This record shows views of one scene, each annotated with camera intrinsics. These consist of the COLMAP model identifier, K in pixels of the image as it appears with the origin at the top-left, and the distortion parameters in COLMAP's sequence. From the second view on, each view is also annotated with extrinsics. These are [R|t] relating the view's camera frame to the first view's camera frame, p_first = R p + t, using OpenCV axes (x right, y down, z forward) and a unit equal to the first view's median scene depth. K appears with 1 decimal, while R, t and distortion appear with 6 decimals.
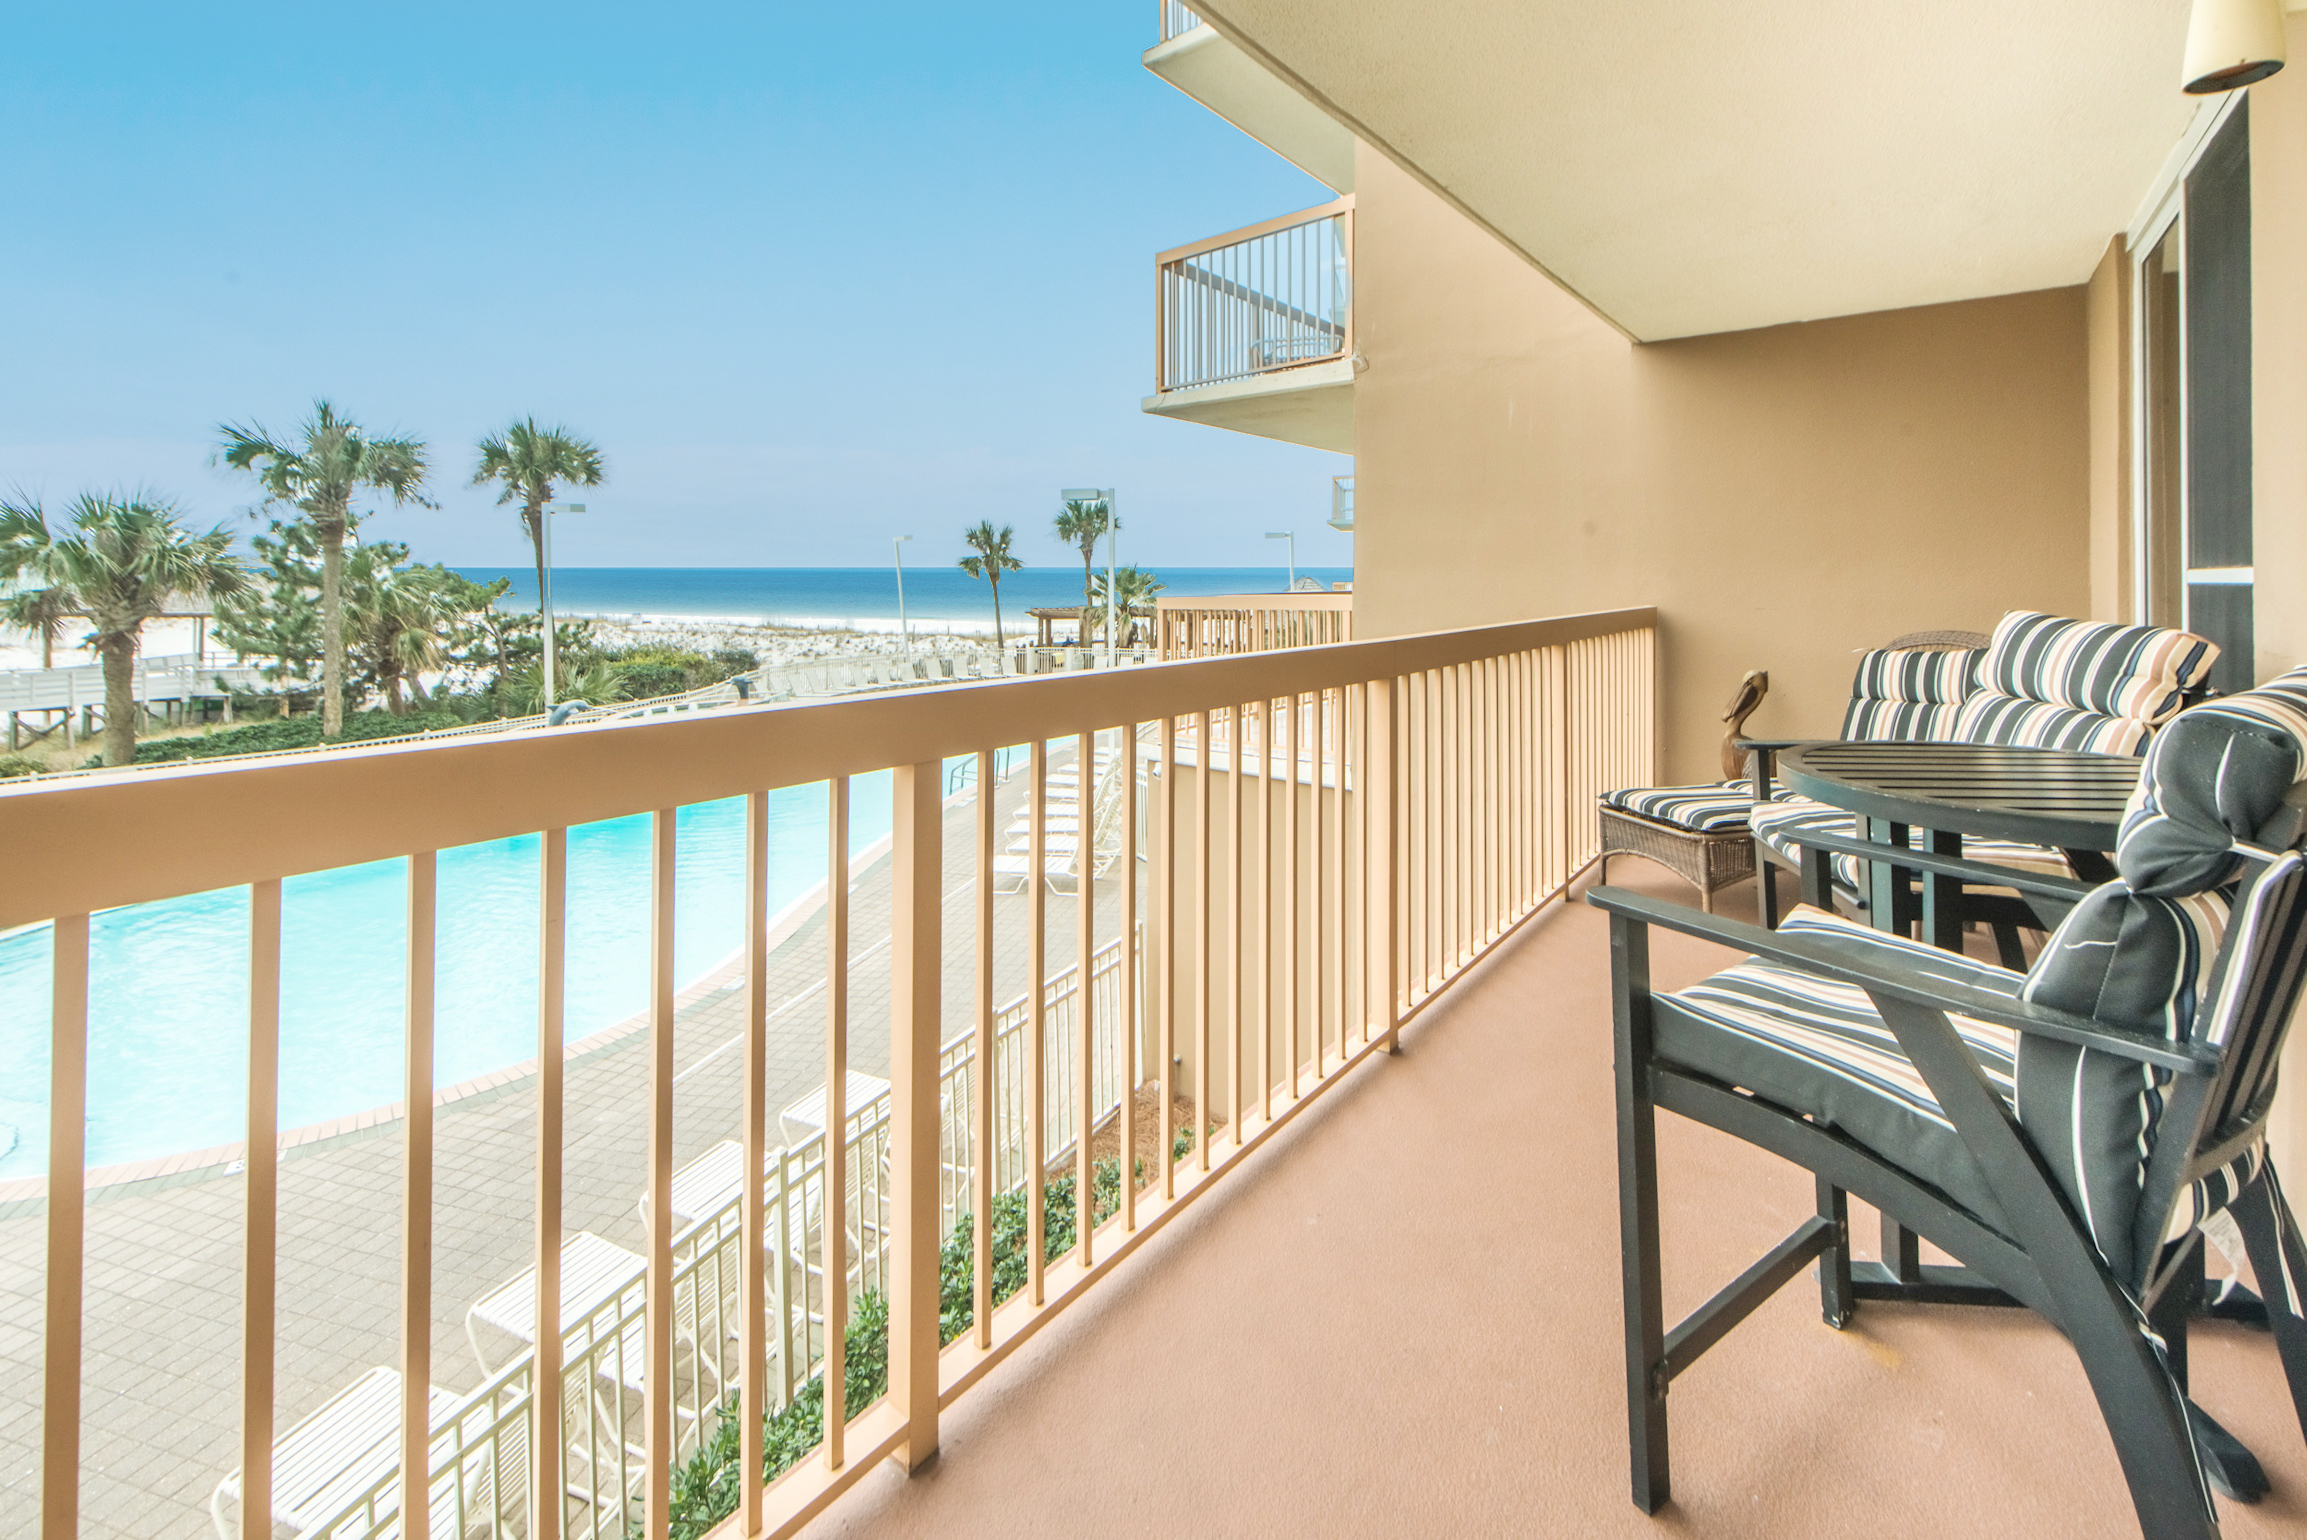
lens RADIAL K [[913.2, 0, 1153.4], [0, 913.2, 680.2], [0, 0, 1]] dist [0.007295, -0.000256]
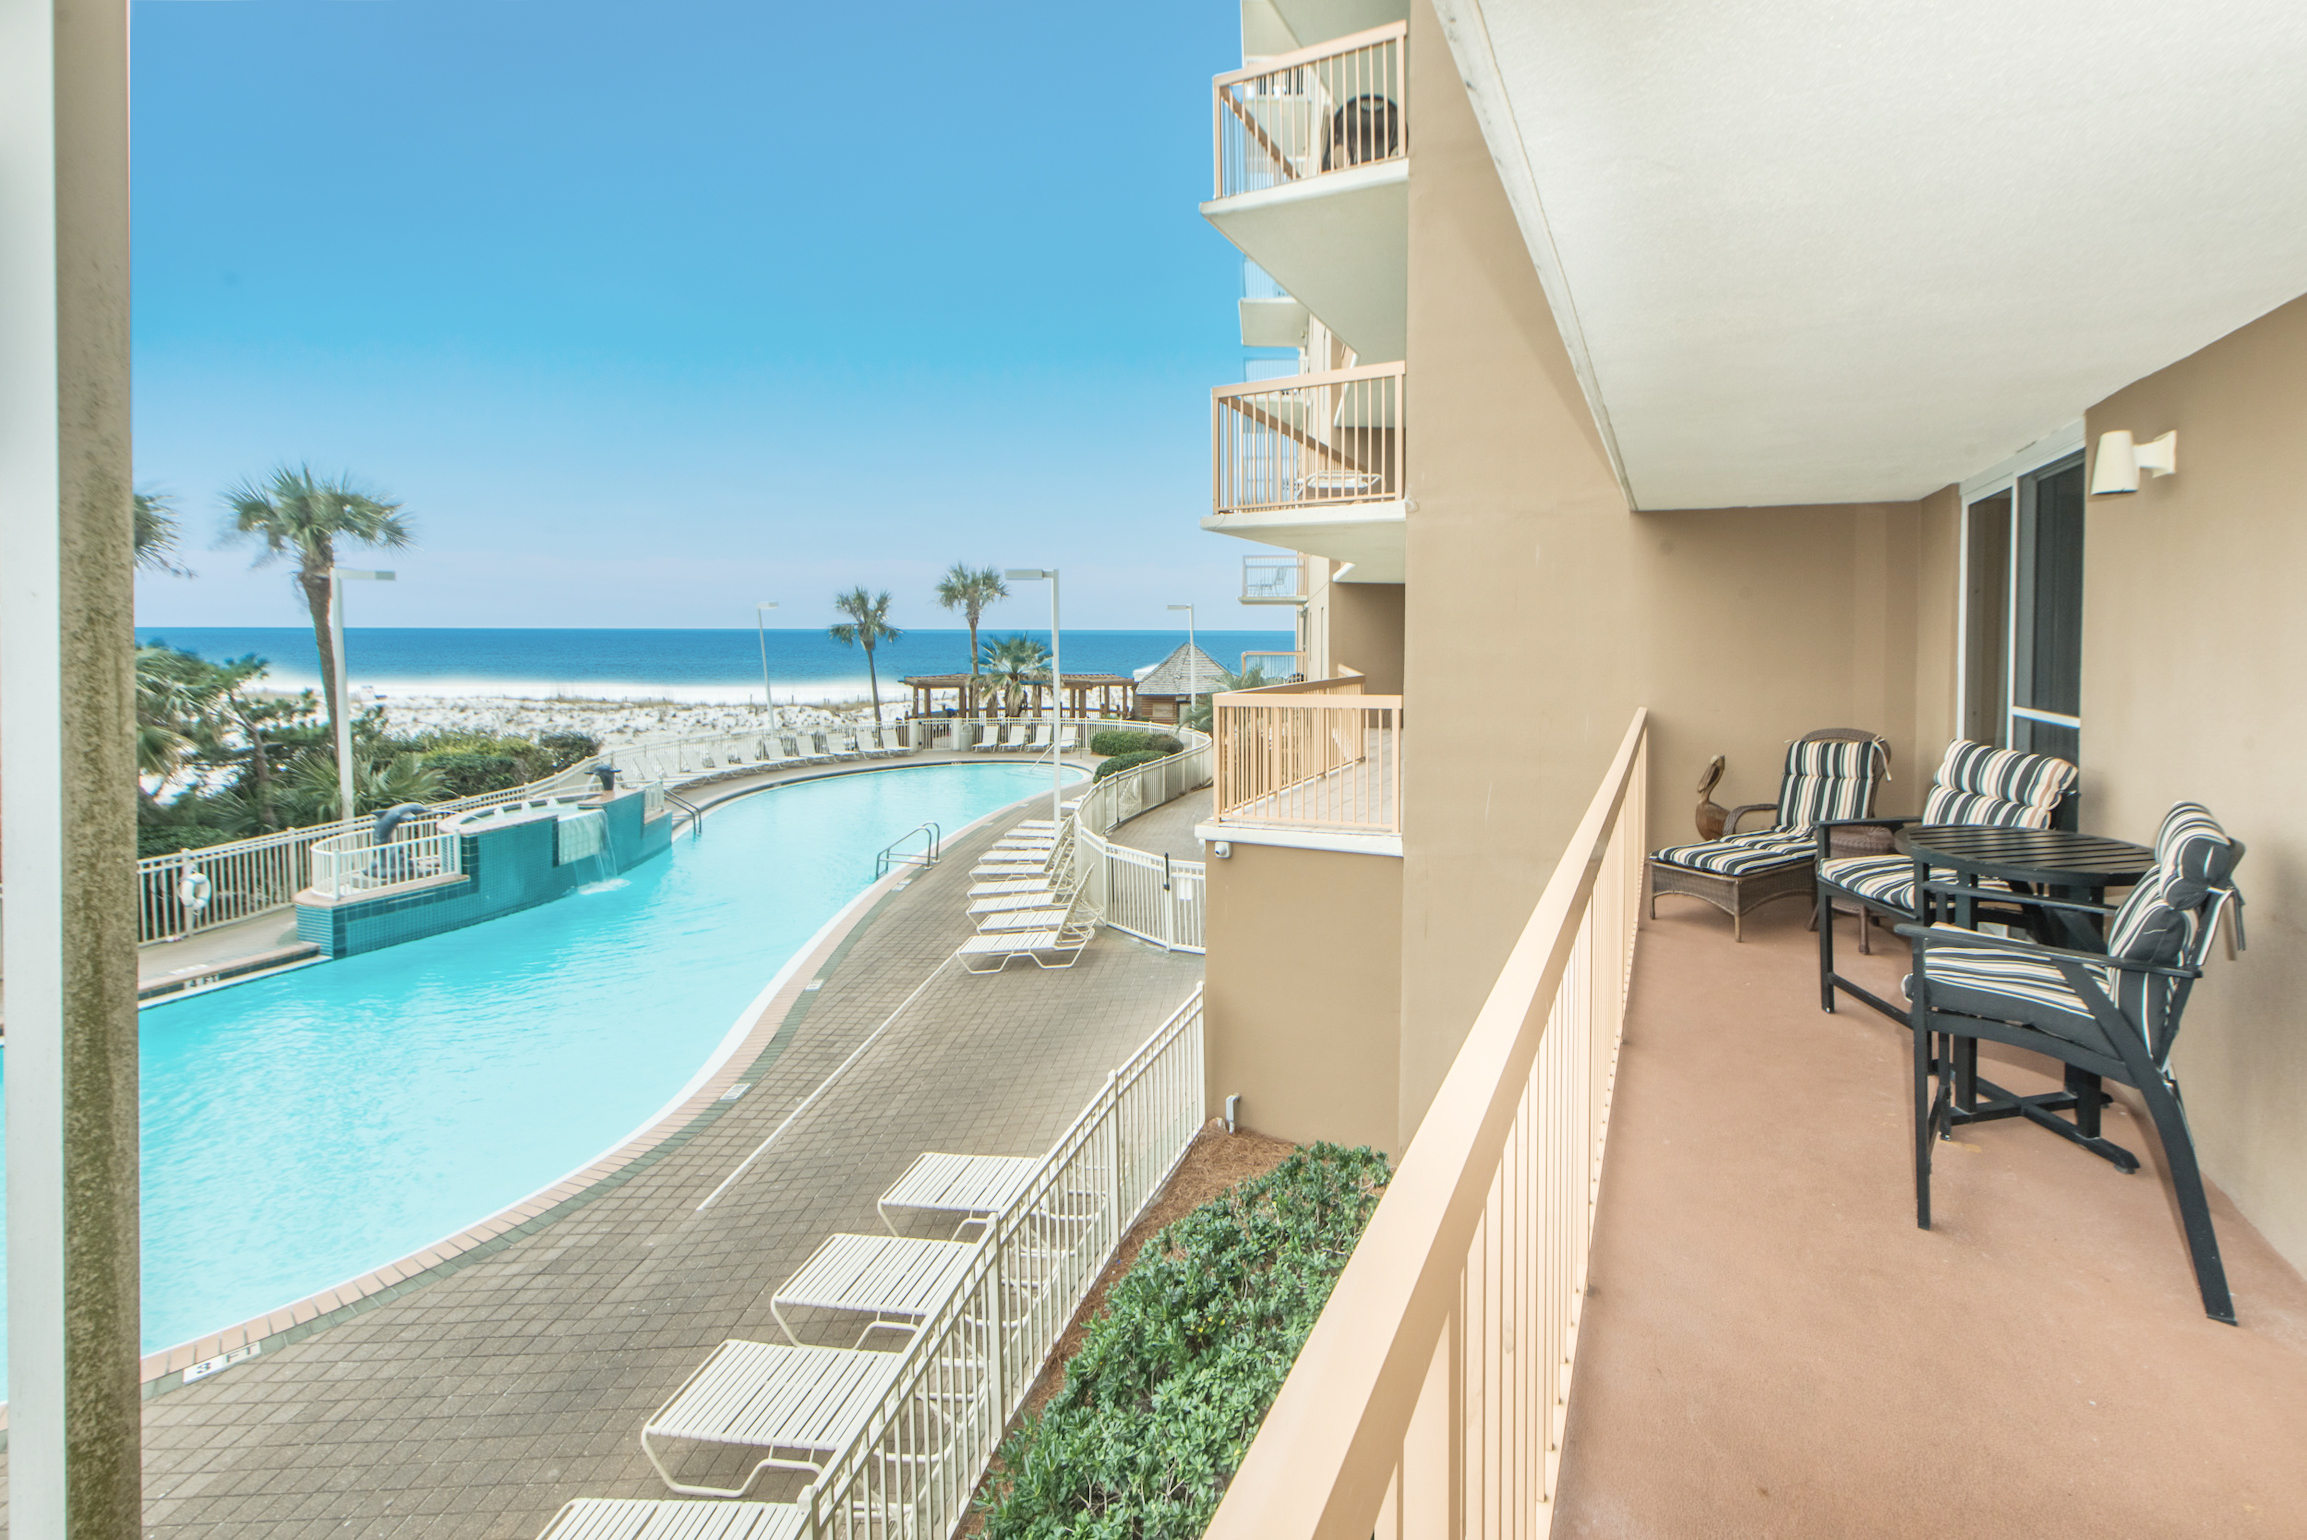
lens RADIAL K [[975.5, 0, 1153.5], [0, 975.5, 770.0], [0, 0, 1]] dist [-0.000241, 0.000160]
pose [[0.958785, -0.048095, 0.280033, -0.197458], [0.033752, 0.997870, 0.055822, -0.033446], [-0.282121, -0.044069, 0.958366, -0.063955]]
